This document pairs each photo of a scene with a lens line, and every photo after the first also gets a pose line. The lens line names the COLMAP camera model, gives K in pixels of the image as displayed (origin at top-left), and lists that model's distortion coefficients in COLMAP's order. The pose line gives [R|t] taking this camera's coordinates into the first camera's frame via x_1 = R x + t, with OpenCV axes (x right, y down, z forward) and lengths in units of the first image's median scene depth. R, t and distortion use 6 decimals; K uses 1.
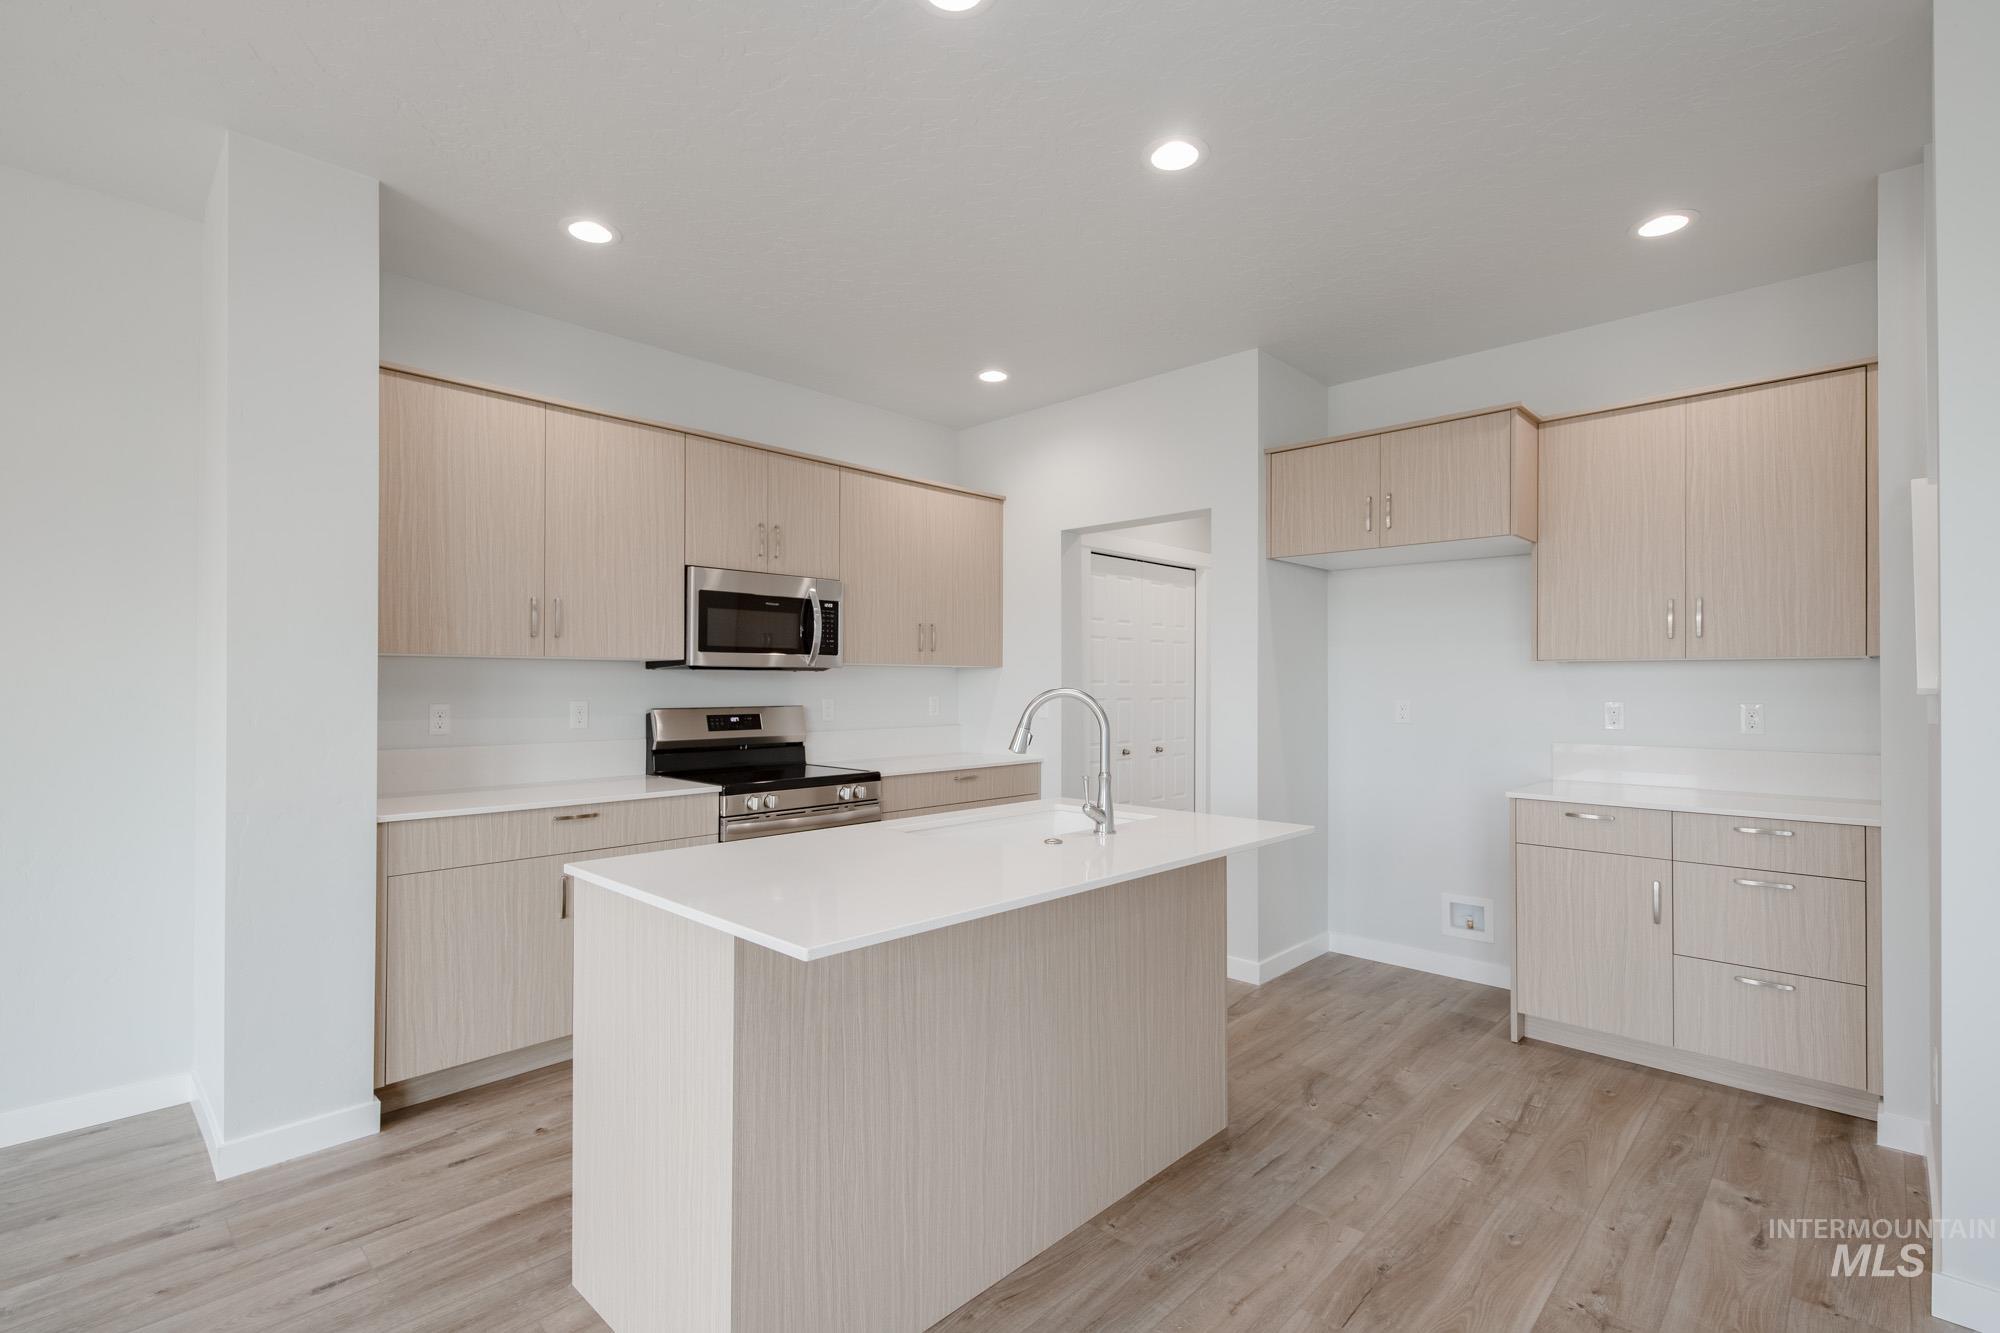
lens RADIAL K [[913.7, 0, 990.7], [0, 913.7, 674.8], [0, 0, 1]] dist [0.015511, -0.006412]
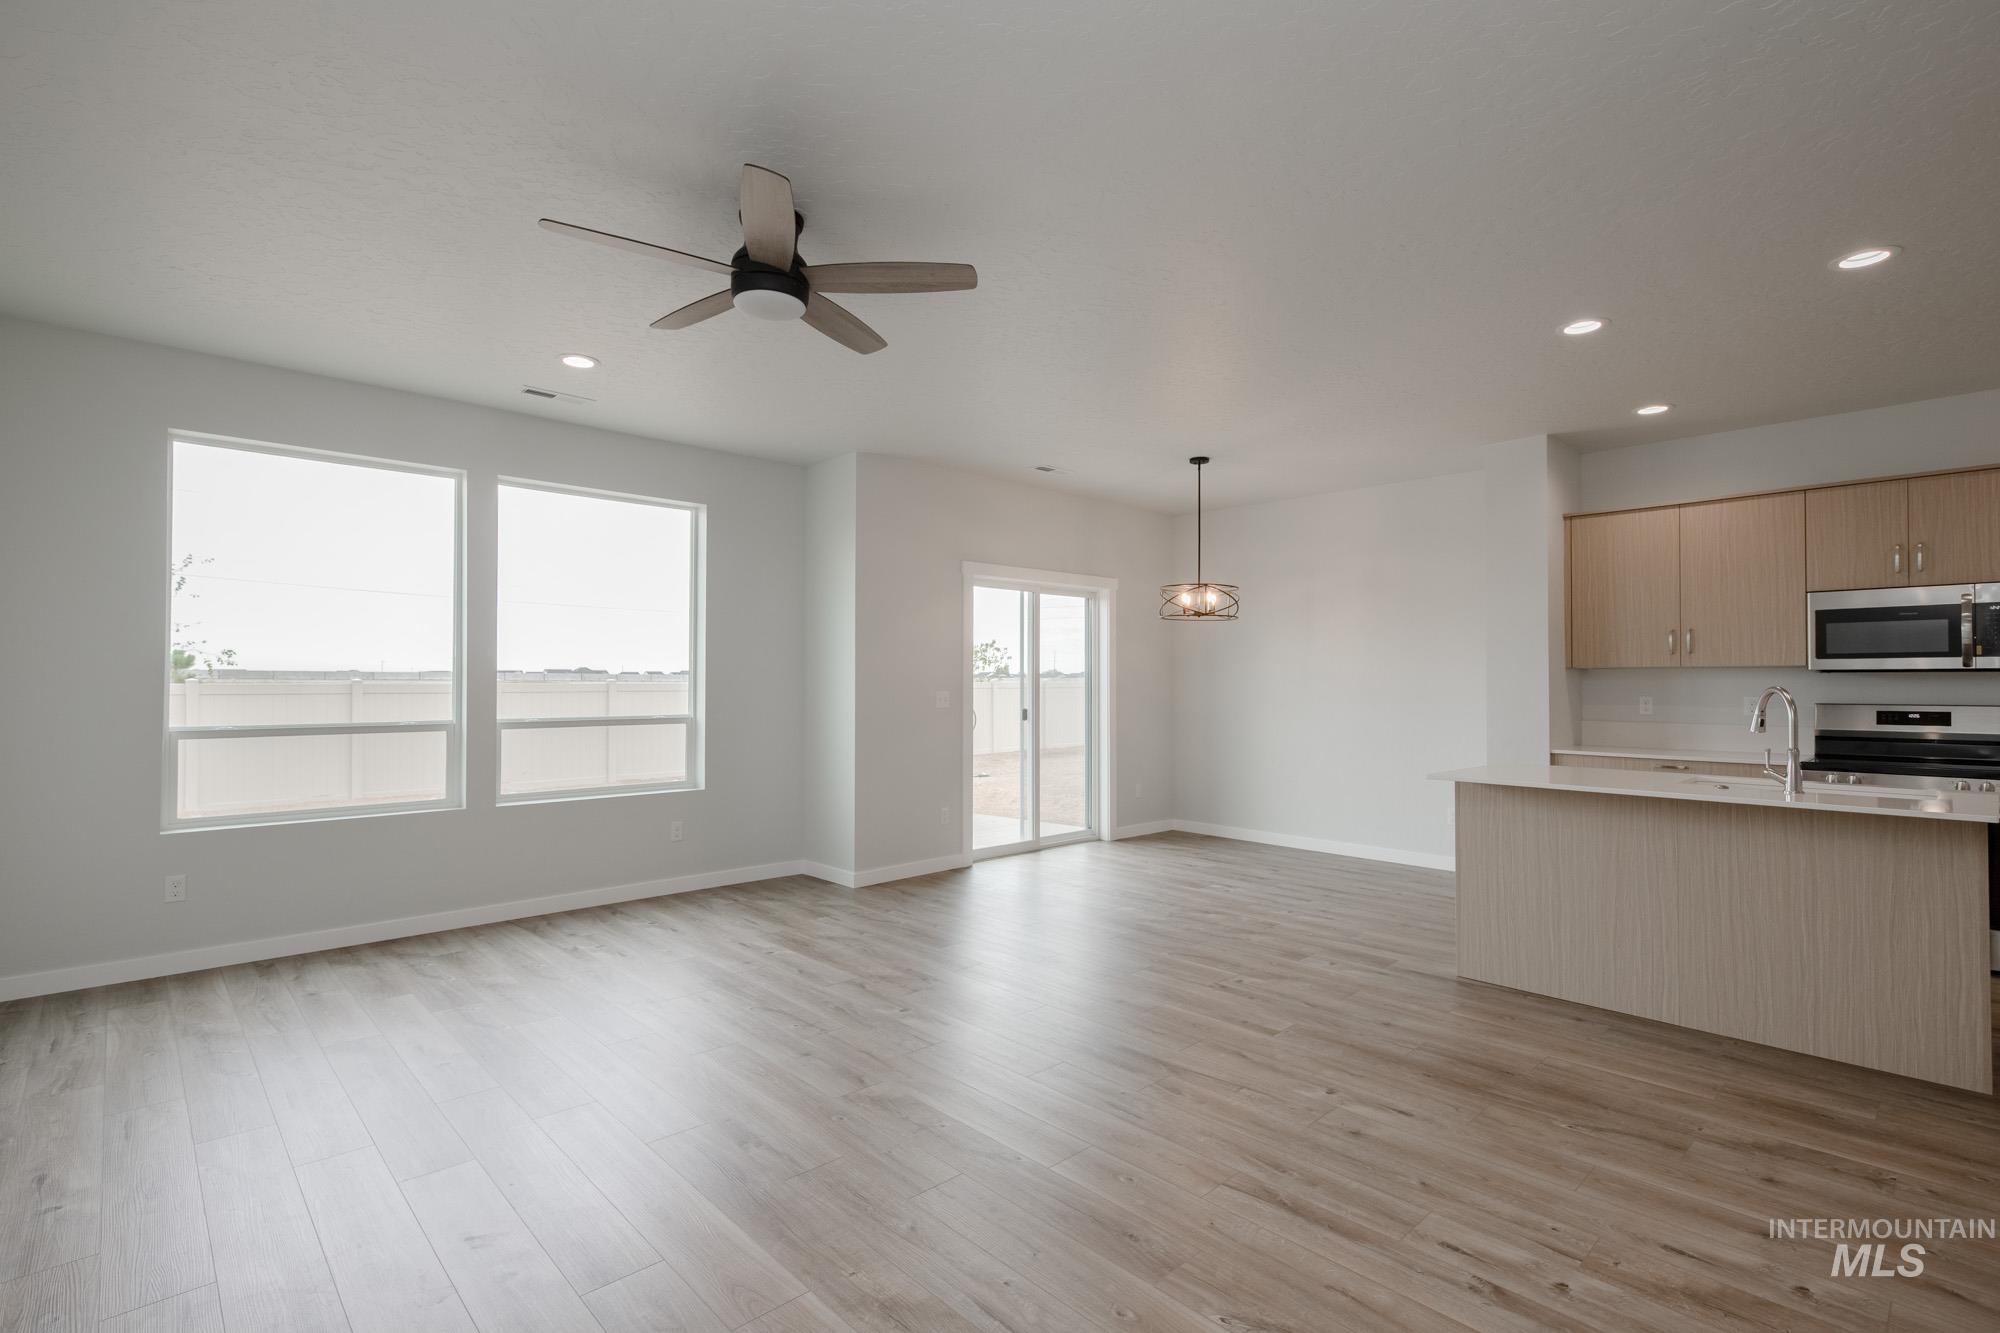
lens RADIAL K [[930.0, 0, 996.6], [0, 930.0, 669.5], [0, 0, 1]] dist [0.011405, -0.004463]
pose [[-0.043965, -0.014223, -0.998932, 1.036896], [0.007959, 0.999862, -0.014586, -0.000661], [0.999001, -0.008592, -0.043846, -0.084379]]
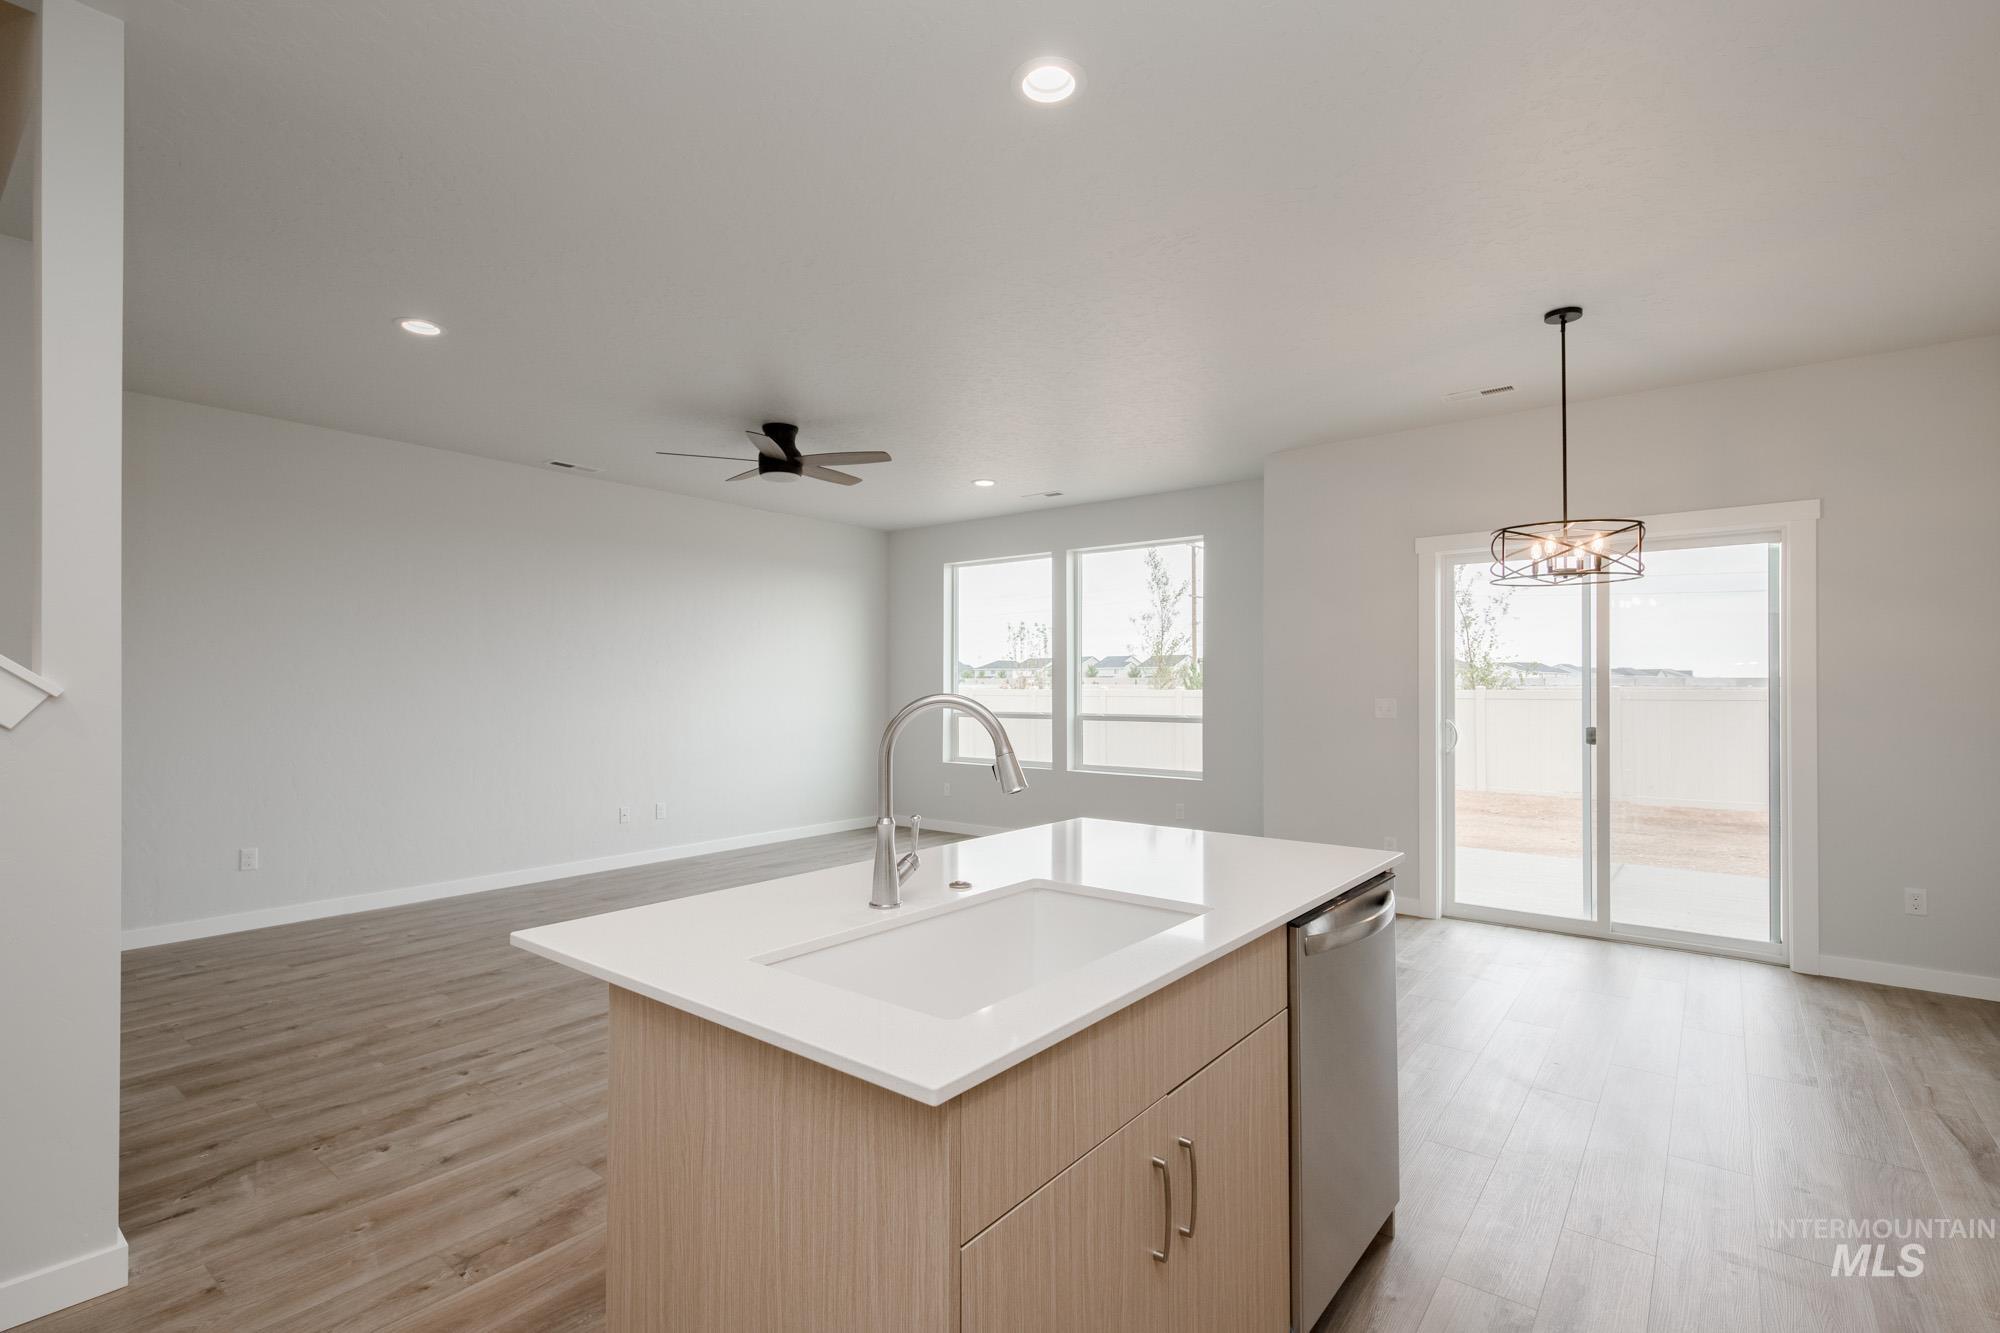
lens RADIAL K [[913.7, 0, 993.9], [0, 913.7, 684.6], [0, 0, 1]] dist [0.015511, -0.006412]
pose [[-0.994491, -0.001753, -0.104806, 0.076289], [-0.000369, 0.999913, -0.013218, 0.009525], [0.104820, -0.013106, -0.994405, 1.112787]]
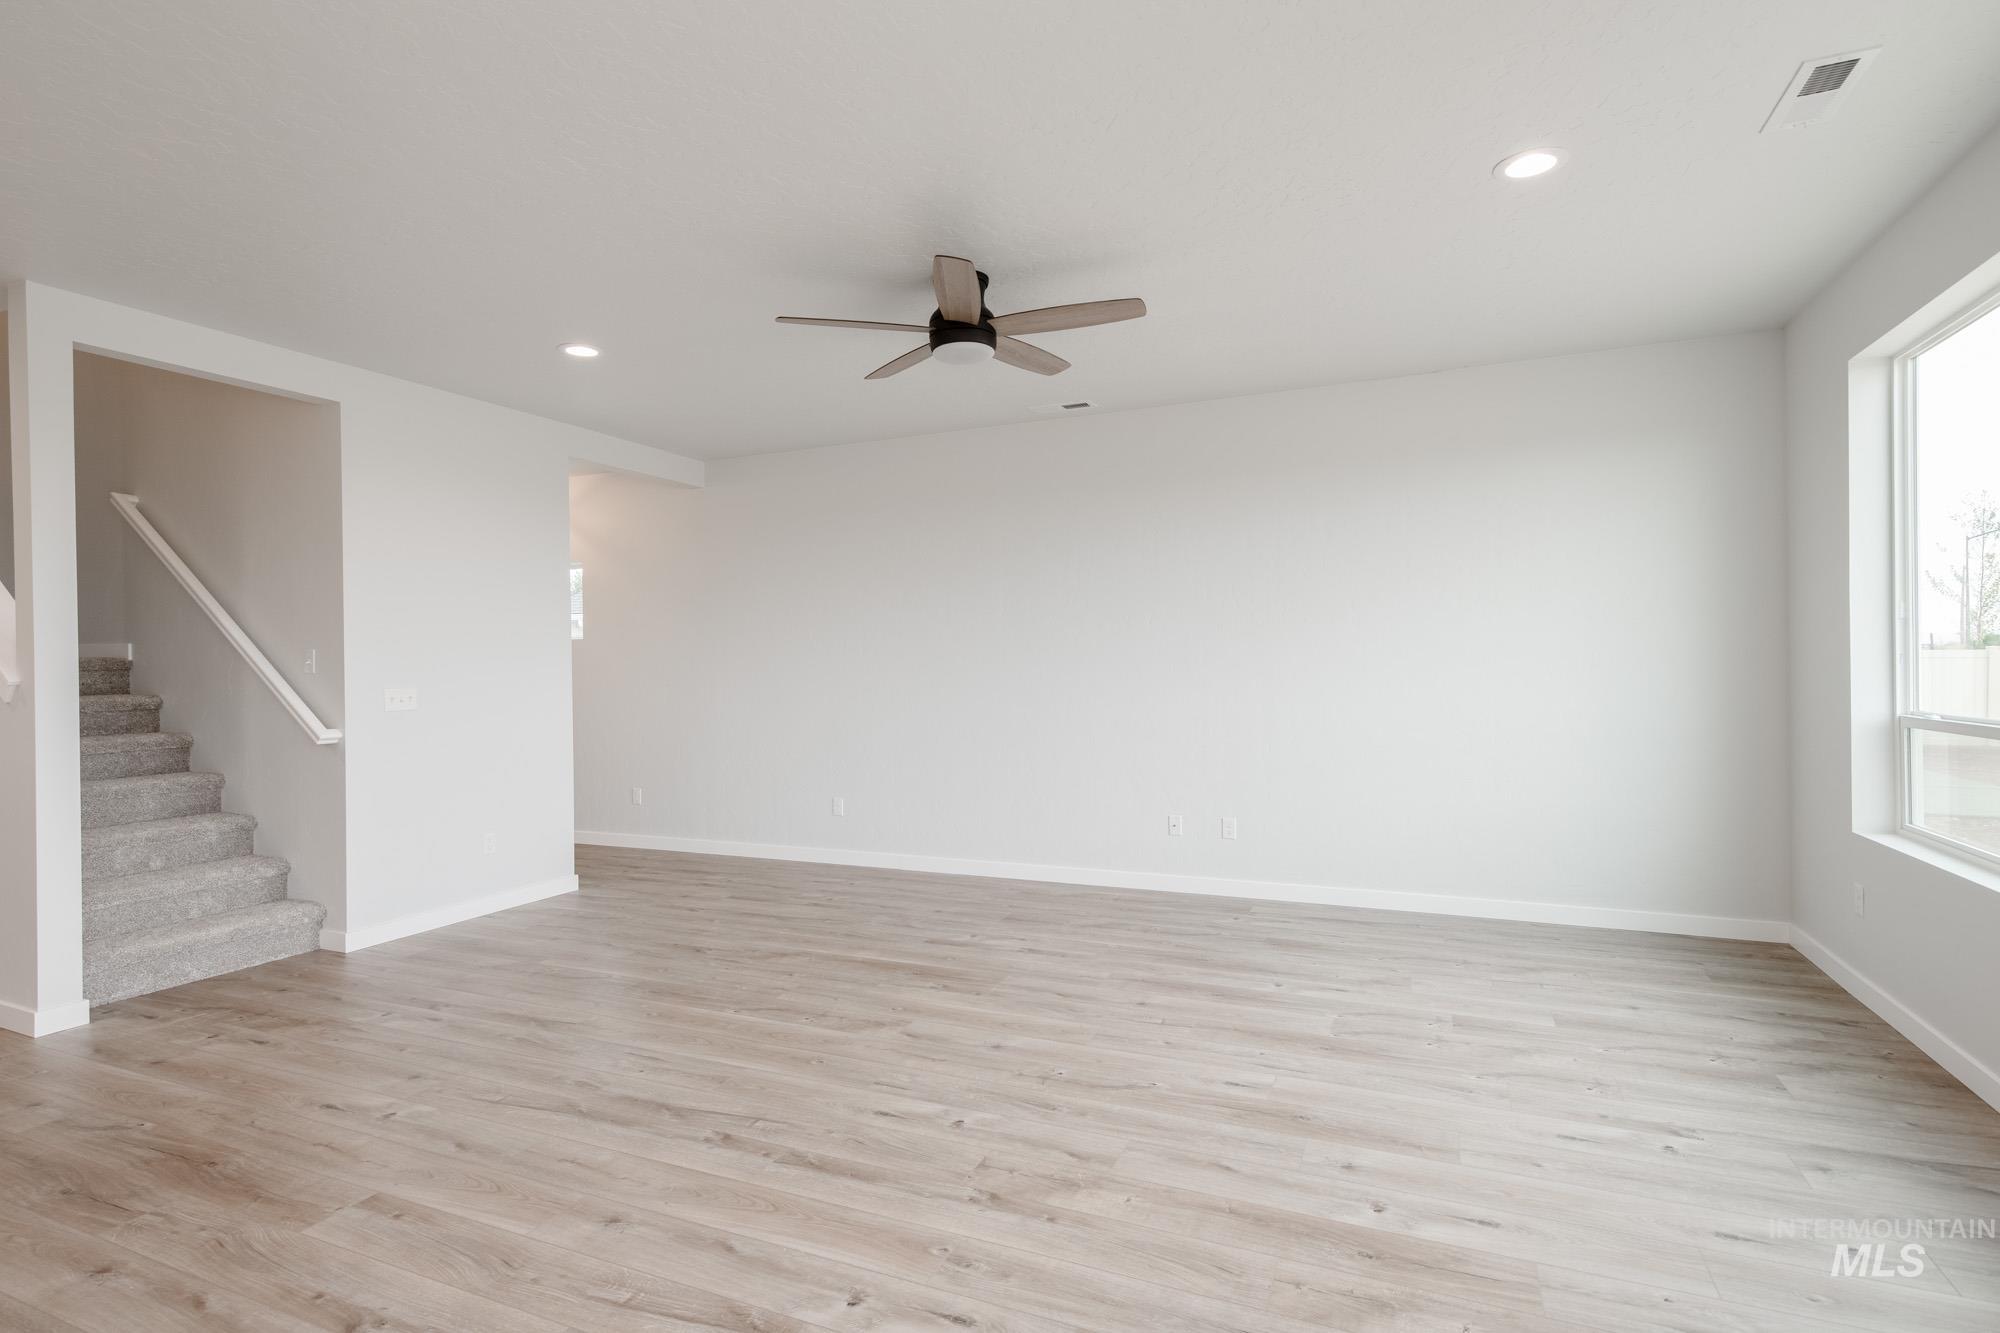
lens RADIAL K [[978.0, 0, 1004.6], [0, 978.0, 774.2], [0, 0, 1]] dist [0.016700, -0.005355]
pose [[-0.351791, -0.098738, 0.930857, -0.625060], [0.004974, 0.994210, 0.107338, 0.017950], [-0.936065, 0.042391, -0.349263, -0.021963]]
